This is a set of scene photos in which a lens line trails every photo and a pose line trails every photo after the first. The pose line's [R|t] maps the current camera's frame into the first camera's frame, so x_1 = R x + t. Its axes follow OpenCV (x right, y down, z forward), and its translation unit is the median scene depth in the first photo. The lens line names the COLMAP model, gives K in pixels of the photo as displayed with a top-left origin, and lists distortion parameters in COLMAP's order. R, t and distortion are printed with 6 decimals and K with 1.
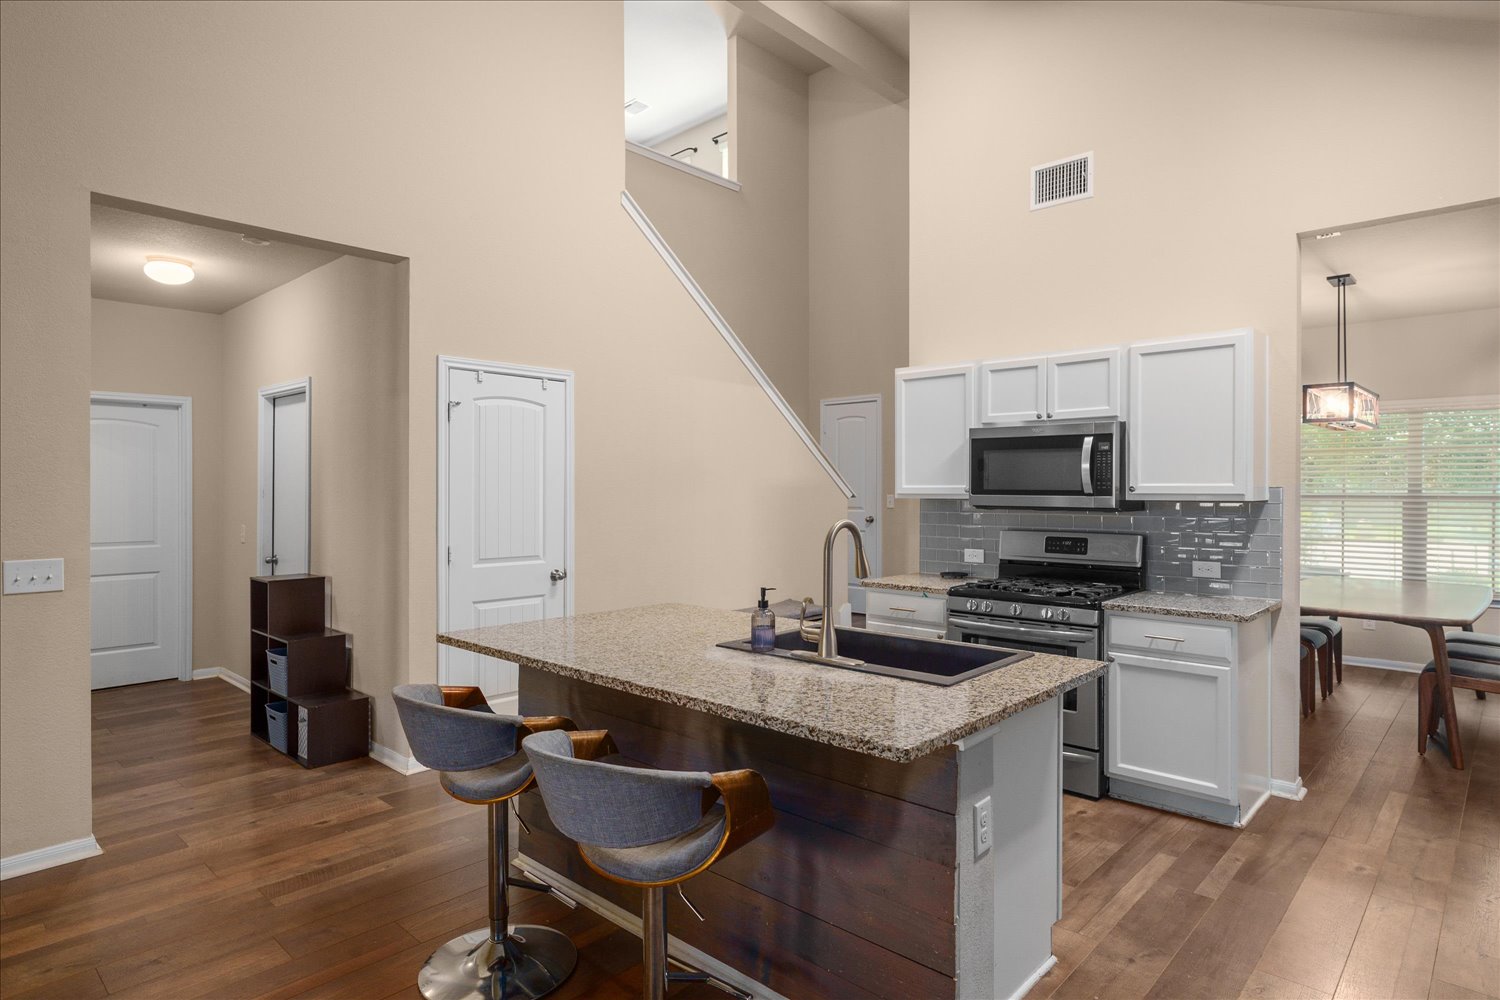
lens RADIAL K [[838.8, 0, 739.8], [0, 838.8, 492.2], [0, 0, 1]] dist [0.003173, 0.000406]
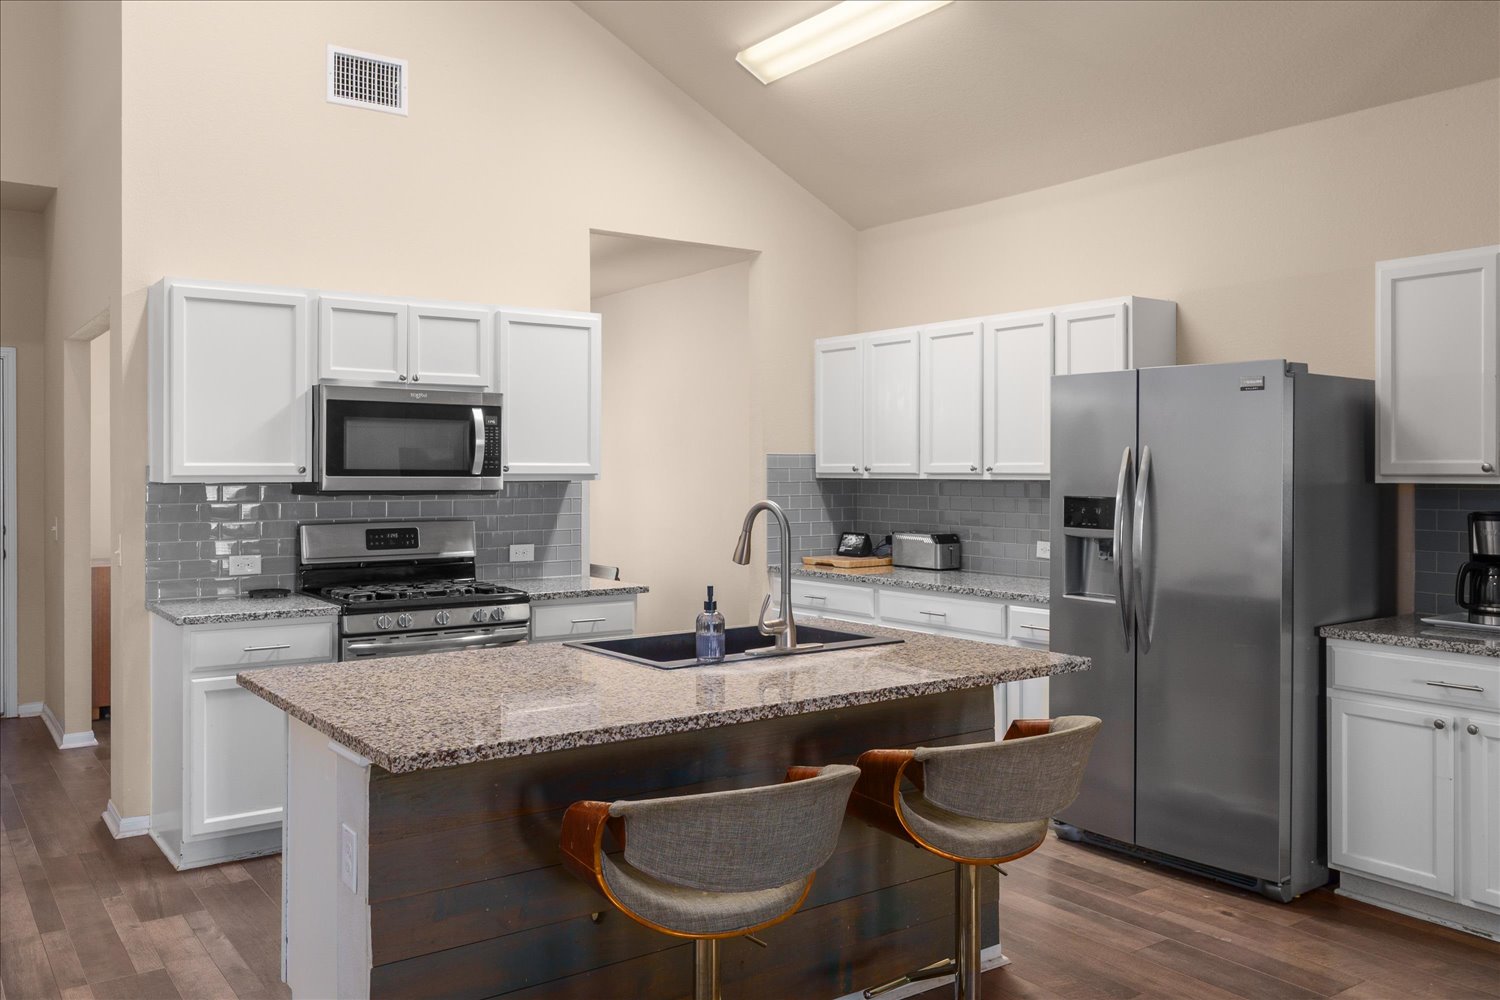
lens RADIAL K [[1207.0, 0, 752.2], [0, 1207.0, 473.1], [0, 0, 1]] dist [-0.001671, 0.010790]
pose [[0.195559, -0.003277, 0.980686, -0.702661], [0.005793, 0.999981, 0.002186, -0.000211], [-0.980675, 0.005254, 0.195575, 0.446904]]
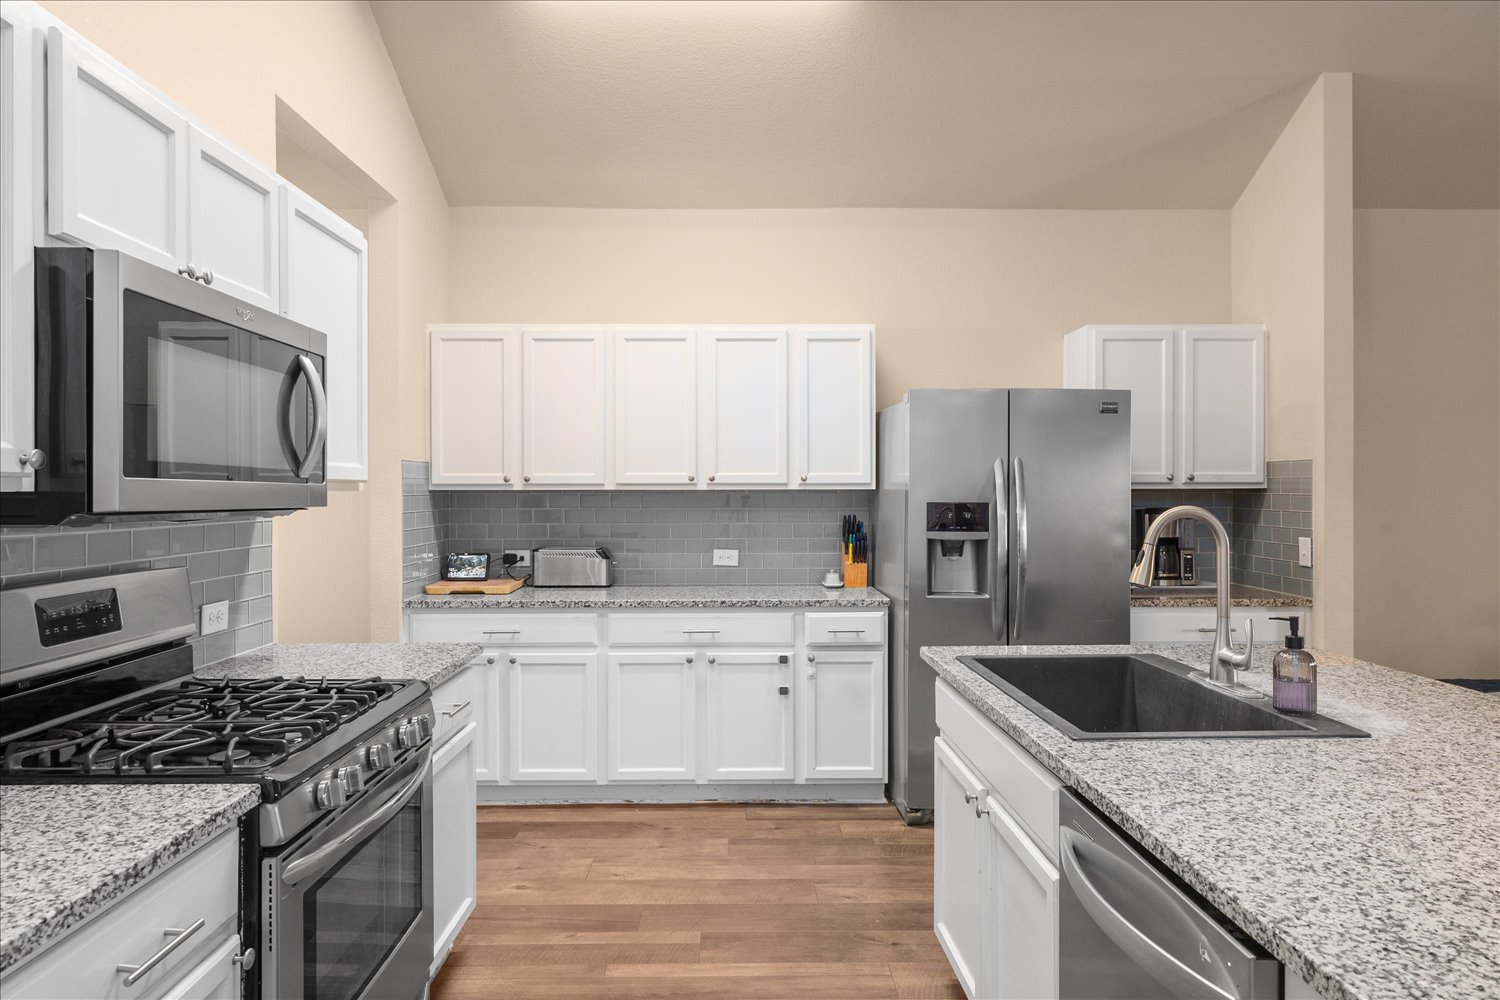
lens RADIAL K [[923.7, 0, 748.0], [0, 923.7, 493.7], [0, 0, 1]] dist [0.004782, 0.002296]
pose [[-0.690577, -0.002055, 0.723256, -0.119963], [0.005897, 0.999947, 0.008472, 0.007363], [-0.723235, 0.010116, -0.690528, 1.102281]]
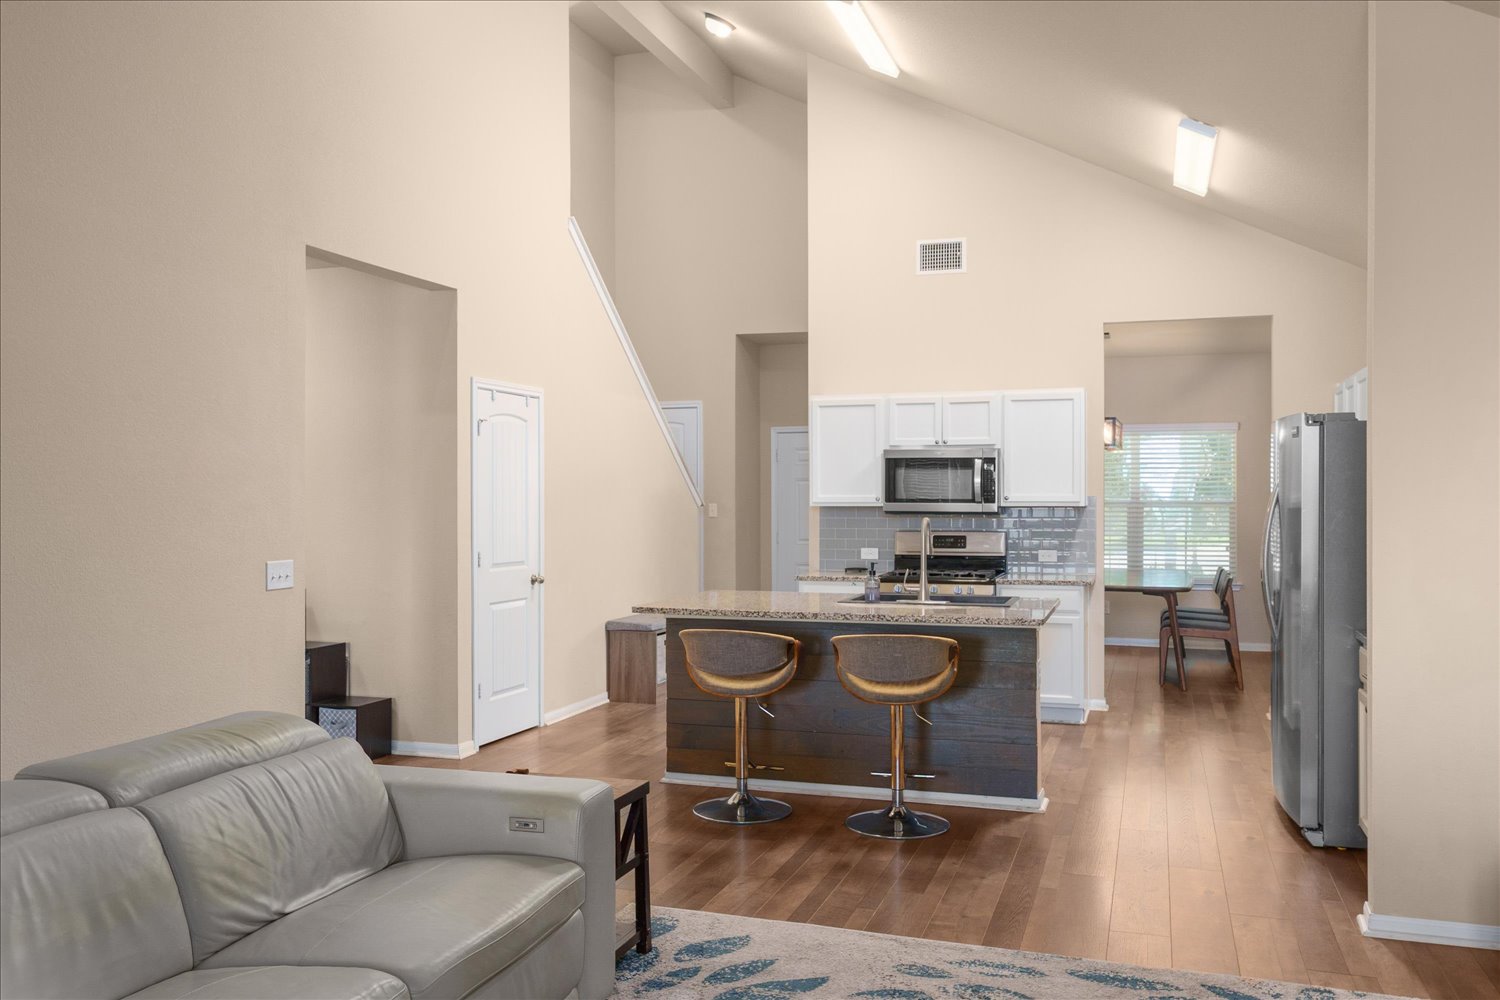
lens RADIAL K [[1207.0, 0, 752.7], [0, 1207.0, 498.6], [0, 0, 1]] dist [-0.001671, 0.010790]
pose [[0.910702, -0.002241, 0.413059, -0.671333], [0.002812, 0.999996, -0.000774, -0.002301], [-0.413055, 0.001866, 0.910704, -0.579770]]
